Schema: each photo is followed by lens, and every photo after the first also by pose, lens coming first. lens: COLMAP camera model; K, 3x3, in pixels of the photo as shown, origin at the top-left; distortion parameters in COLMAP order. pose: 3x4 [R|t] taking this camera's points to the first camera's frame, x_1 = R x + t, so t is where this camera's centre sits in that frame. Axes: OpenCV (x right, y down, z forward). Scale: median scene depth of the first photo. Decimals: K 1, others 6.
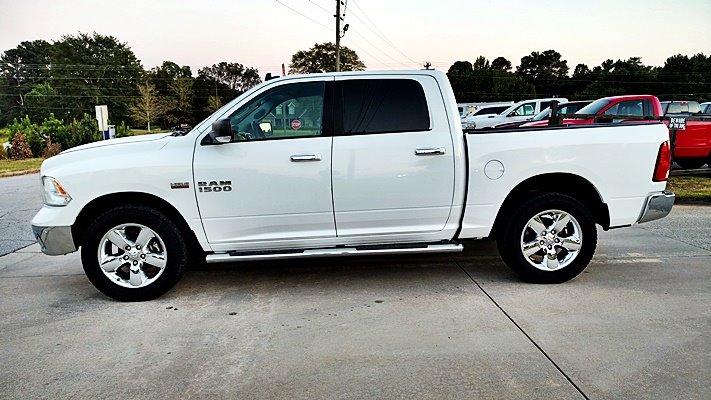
lens RADIAL K [[488.5, 0, 353.8], [0, 488.5, 202.1], [0, 0, 1]] dist [0.003725, -0.000702]
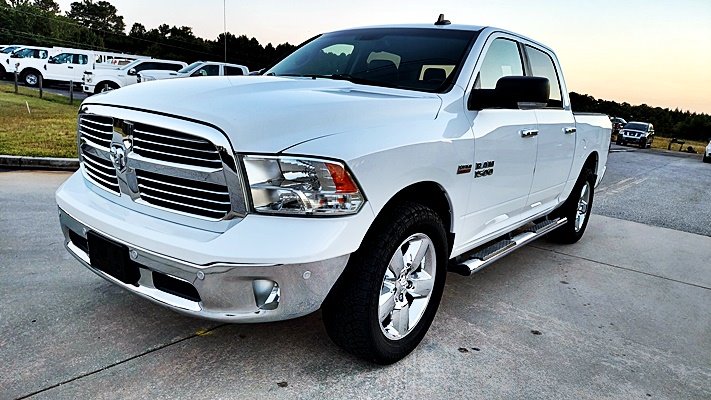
lens RADIAL K [[490.0, 0, 355.5], [0, 490.0, 200.0], [0, 0, 1]] dist [-0.004799, 0.006414]
pose [[0.665628, -0.066126, 0.743348, -0.937197], [0.010941, 0.996824, 0.078878, -0.045902], [-0.746204, -0.044370, 0.664237, 0.646929]]
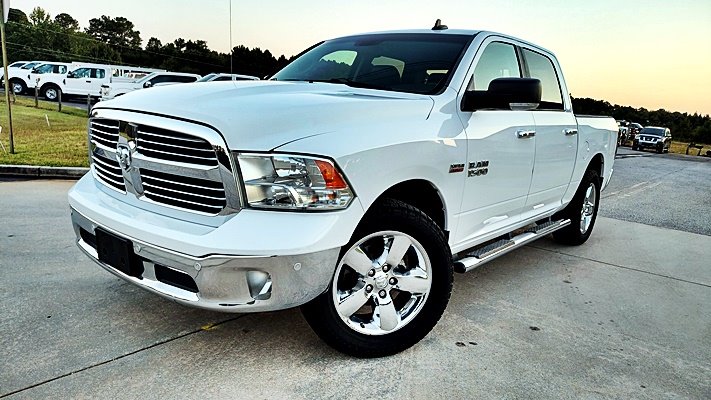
lens RADIAL K [[488.5, 0, 353.8], [0, 488.5, 202.1], [0, 0, 1]] dist [0.003725, -0.000702]
pose [[0.688136, -0.062255, 0.722906, -0.939789], [0.023193, 0.997690, 0.063842, -0.032711], [-0.725211, -0.027166, 0.687991, 0.616022]]
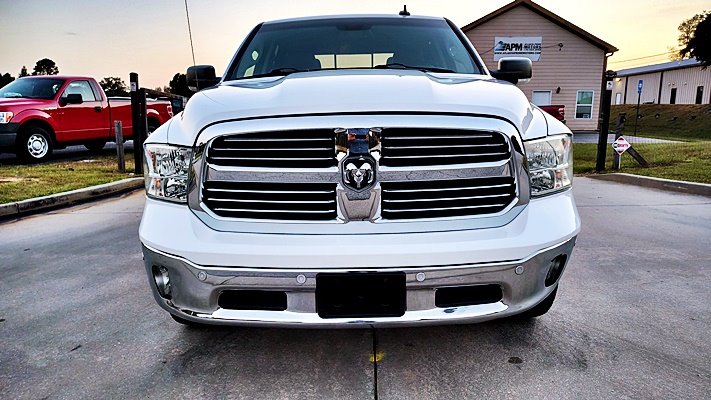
lens RADIAL K [[490.0, 0, 355.5], [0, 490.0, 200.0], [0, 0, 1]] dist [-0.004799, 0.006414]
pose [[0.086903, -0.165858, 0.982313, -1.148615], [0.163384, 0.975065, 0.150180, -0.097585], [-0.982728, 0.147444, 0.111835, 1.159180]]
